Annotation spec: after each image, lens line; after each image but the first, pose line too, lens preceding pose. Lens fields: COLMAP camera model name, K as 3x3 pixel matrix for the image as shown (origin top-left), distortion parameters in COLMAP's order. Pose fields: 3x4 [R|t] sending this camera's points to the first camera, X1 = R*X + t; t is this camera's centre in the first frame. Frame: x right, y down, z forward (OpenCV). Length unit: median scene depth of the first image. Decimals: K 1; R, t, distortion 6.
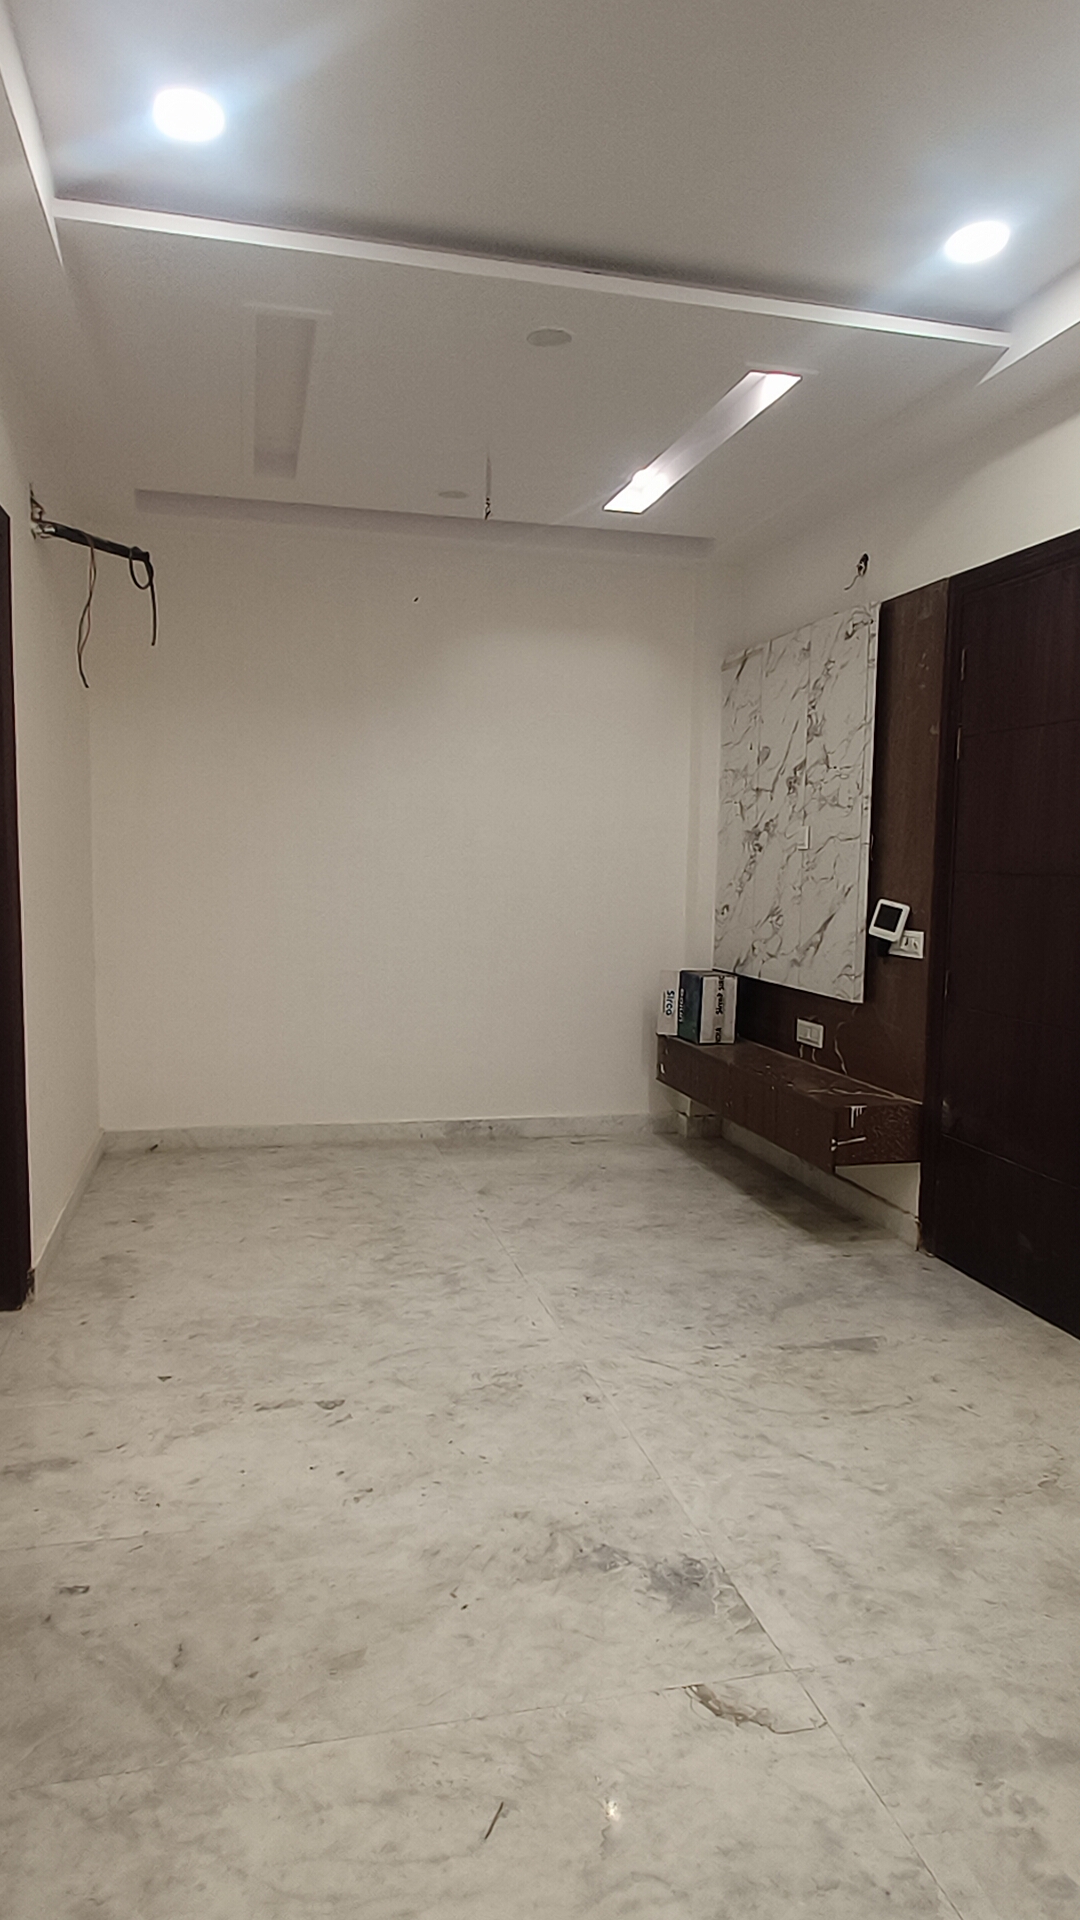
lens RADIAL K [[1227.4, 0, 528.3], [0, 1227.4, 961.9], [0, 0, 1]] dist [-0.013474, 0.009897]
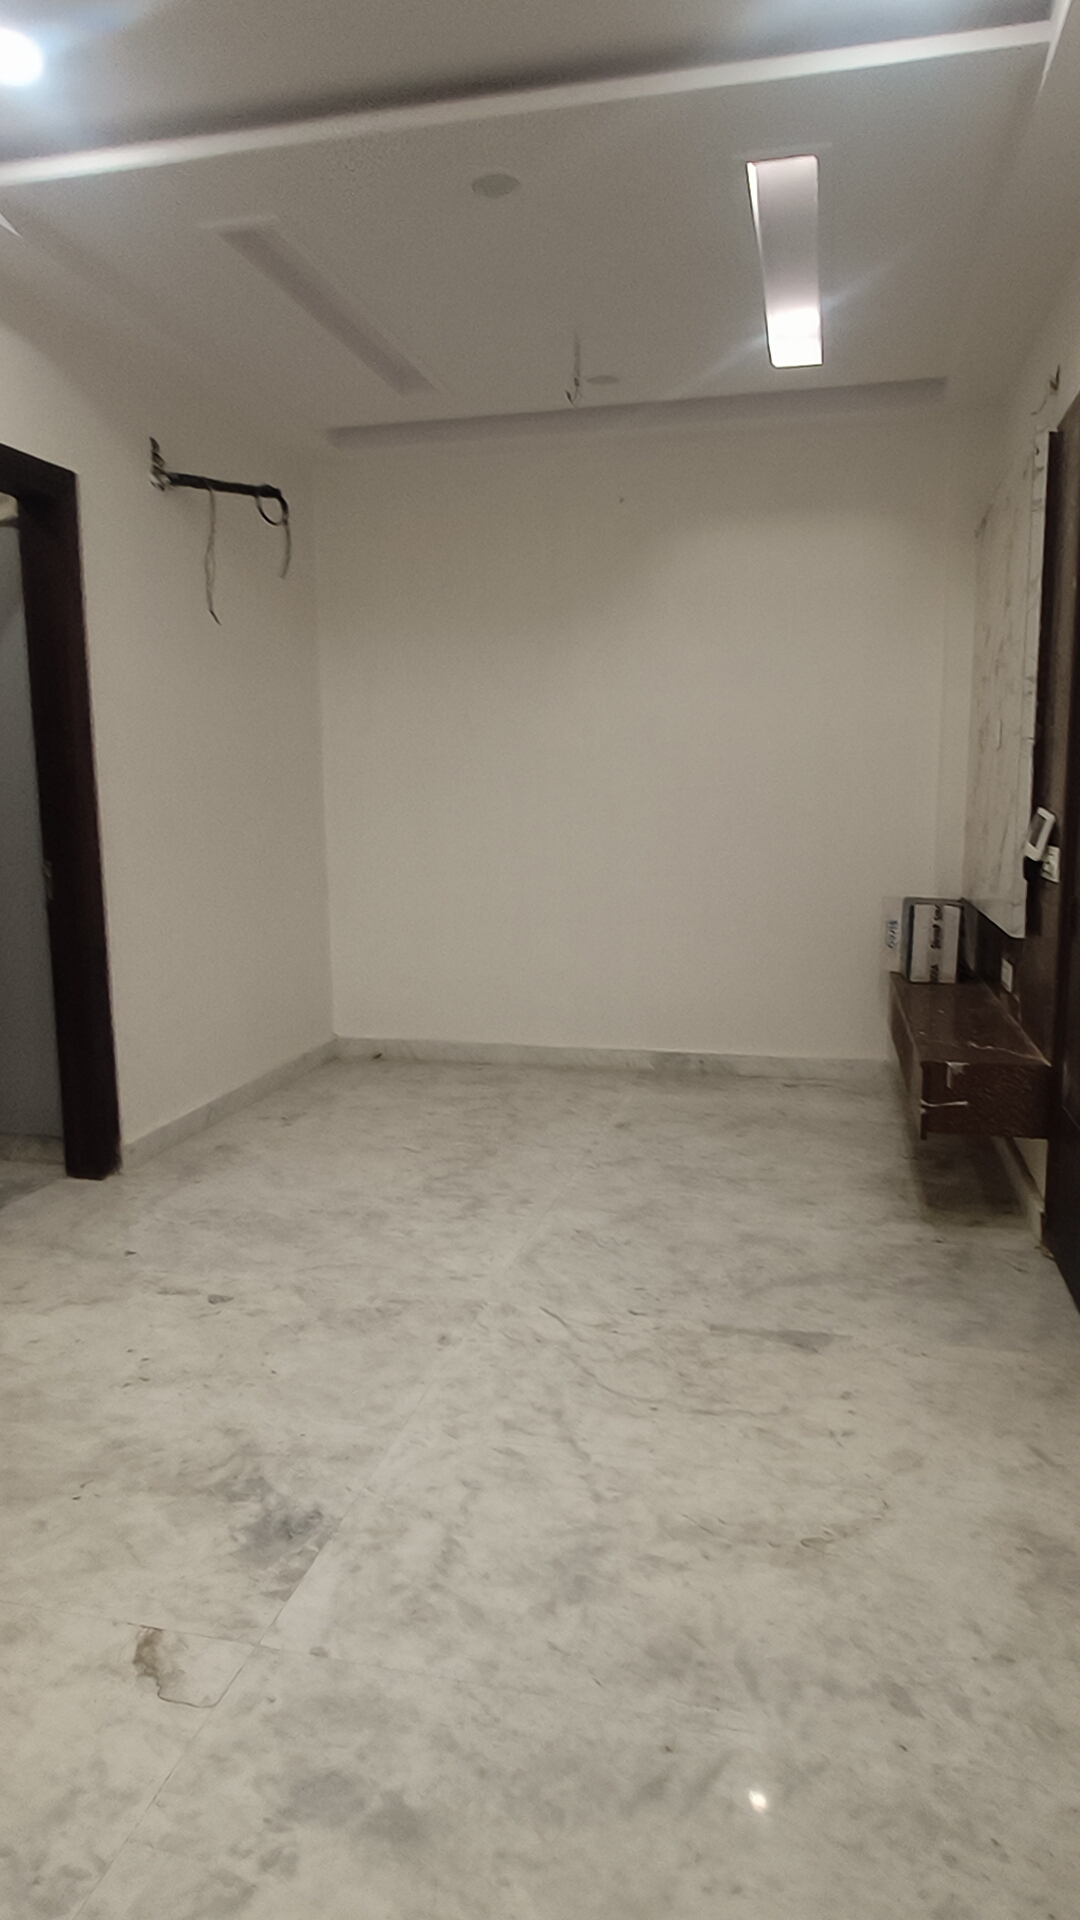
lens RADIAL K [[1227.4, 0, 533.7], [0, 1227.4, 965.1], [0, 0, 1]] dist [-0.013474, 0.009897]
pose [[0.889071, 0.040239, -0.455997, 0.463165], [-0.013544, 0.998005, 0.061660, 0.007695], [0.457568, -0.048644, 0.887843, 0.179313]]
